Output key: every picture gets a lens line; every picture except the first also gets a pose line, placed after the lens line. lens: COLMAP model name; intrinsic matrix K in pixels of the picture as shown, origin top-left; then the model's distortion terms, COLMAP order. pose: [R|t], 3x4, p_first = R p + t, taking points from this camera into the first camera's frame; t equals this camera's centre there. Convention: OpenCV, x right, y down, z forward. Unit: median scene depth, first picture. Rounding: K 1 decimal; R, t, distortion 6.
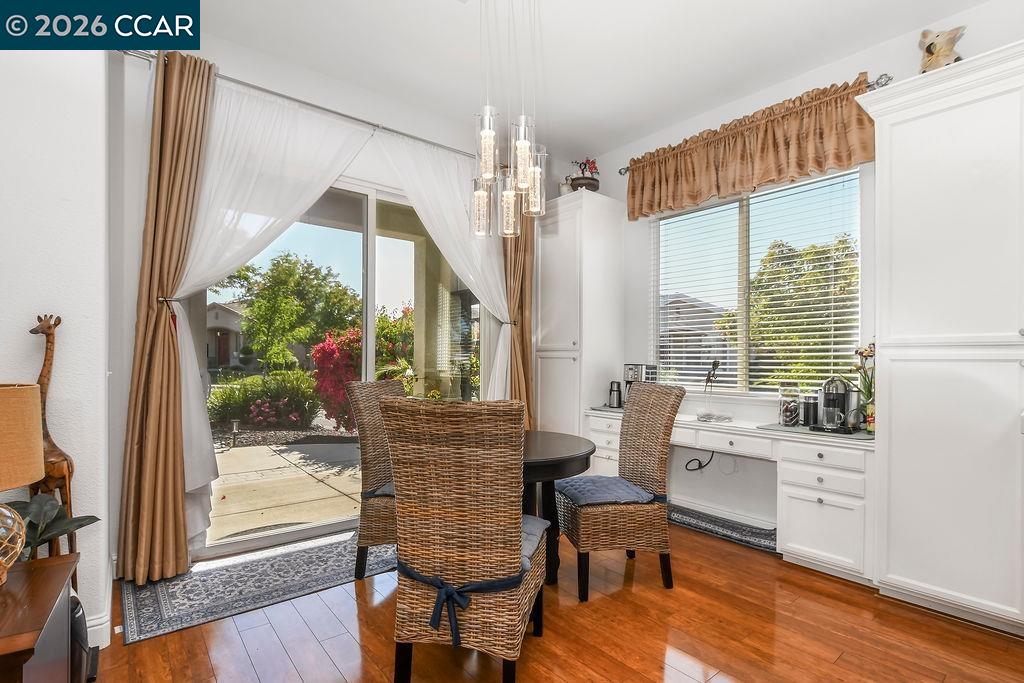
lens RADIAL K [[489.6, 0, 515.3], [0, 489.6, 366.6], [0, 0, 1]] dist [-0.004830, -0.000012]
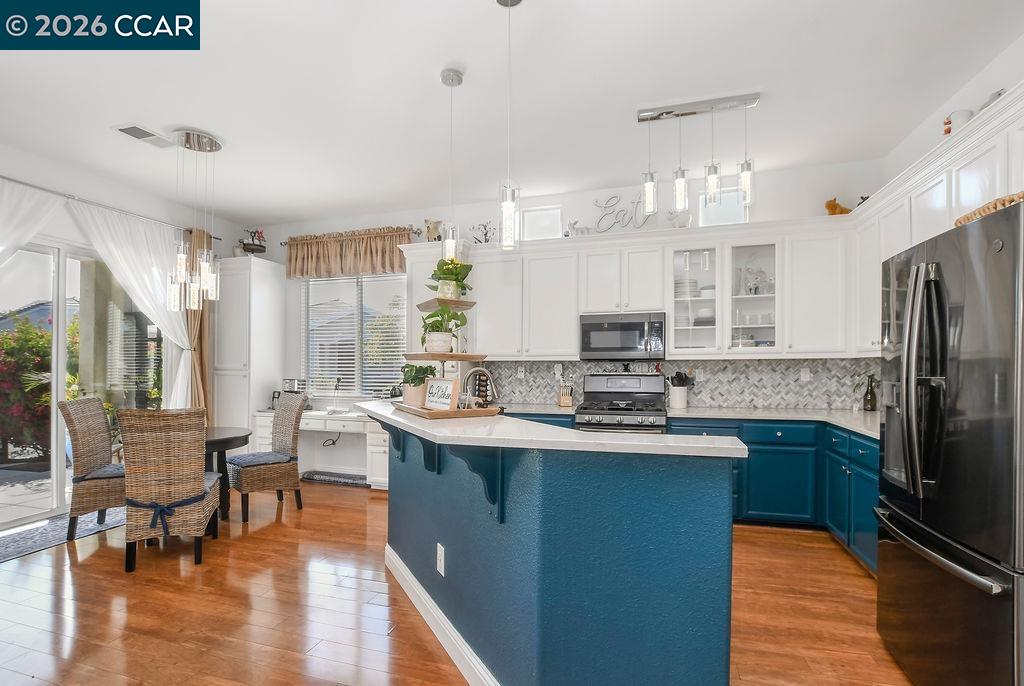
lens RADIAL K [[485.9, 0, 505.0], [0, 485.9, 355.6], [0, 0, 1]] dist [-0.031803, 0.000300]
pose [[0.832817, 0.002083, 0.553544, -0.026212], [0.012298, 0.999676, -0.022265, -0.043783], [-0.553411, 0.025350, 0.832522, -0.708312]]
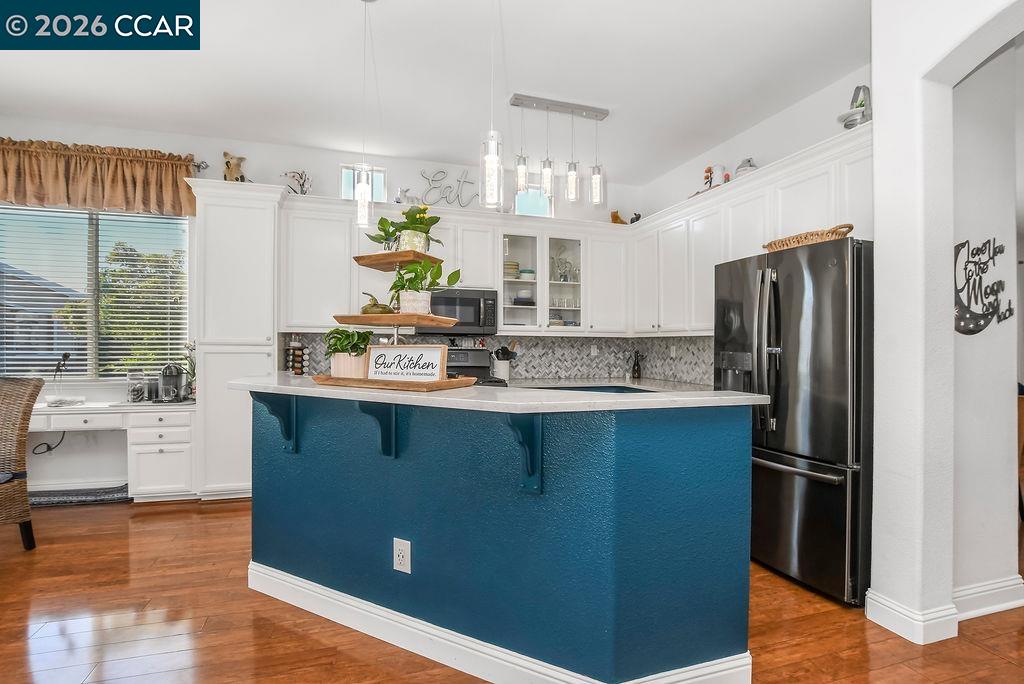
lens RADIAL K [[483.7, 0, 507.4], [0, 483.7, 348.2], [0, 0, 1]] dist [-0.028330, 0.000882]
pose [[0.378465, -0.006507, 0.925593, -0.234043], [0.002924, 0.999979, 0.005835, -0.026483], [-0.925611, 0.000498, 0.378476, -0.389835]]
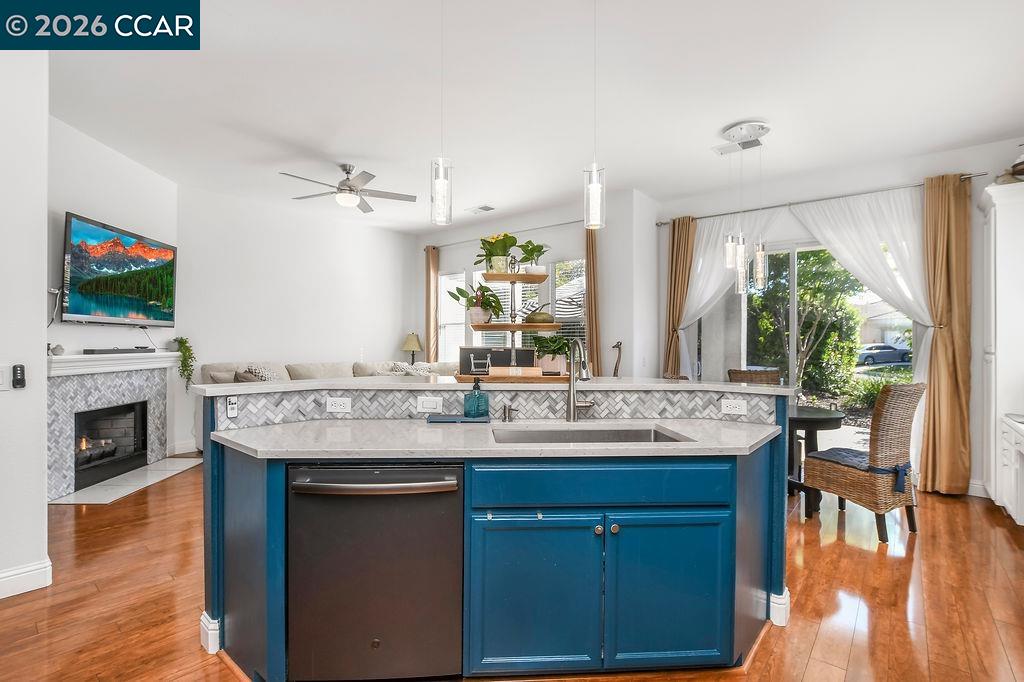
lens RADIAL K [[465.9, 0, 503.6], [0, 465.9, 344.6], [0, 0, 1]] dist [-0.024181, 0.000178]
pose [[0.179088, -0.005804, -0.983816, 1.089142], [-0.016846, 0.999818, -0.008965, -0.028291], [0.983689, 0.018179, 0.178957, -0.140933]]
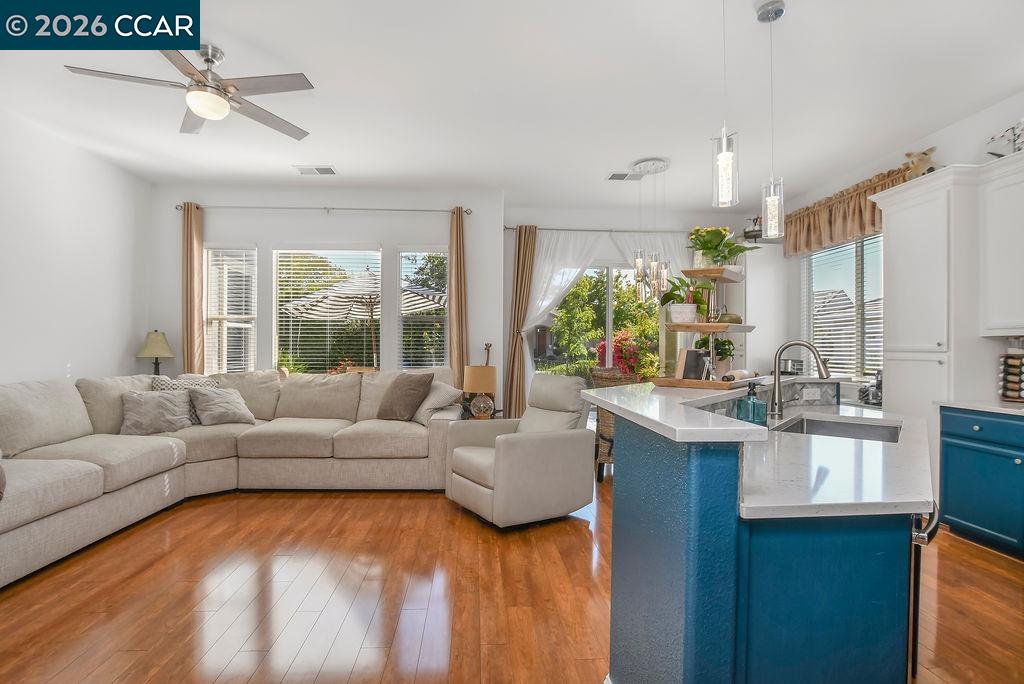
lens RADIAL K [[474.8, 0, 498.3], [0, 474.8, 350.9], [0, 0, 1]] dist [-0.026847, 0.000654]
pose [[0.805883, -0.003766, -0.592062, 0.487583], [-0.001412, 0.999965, -0.008283, -0.021159], [0.592073, 0.007511, 0.805850, -0.788856]]
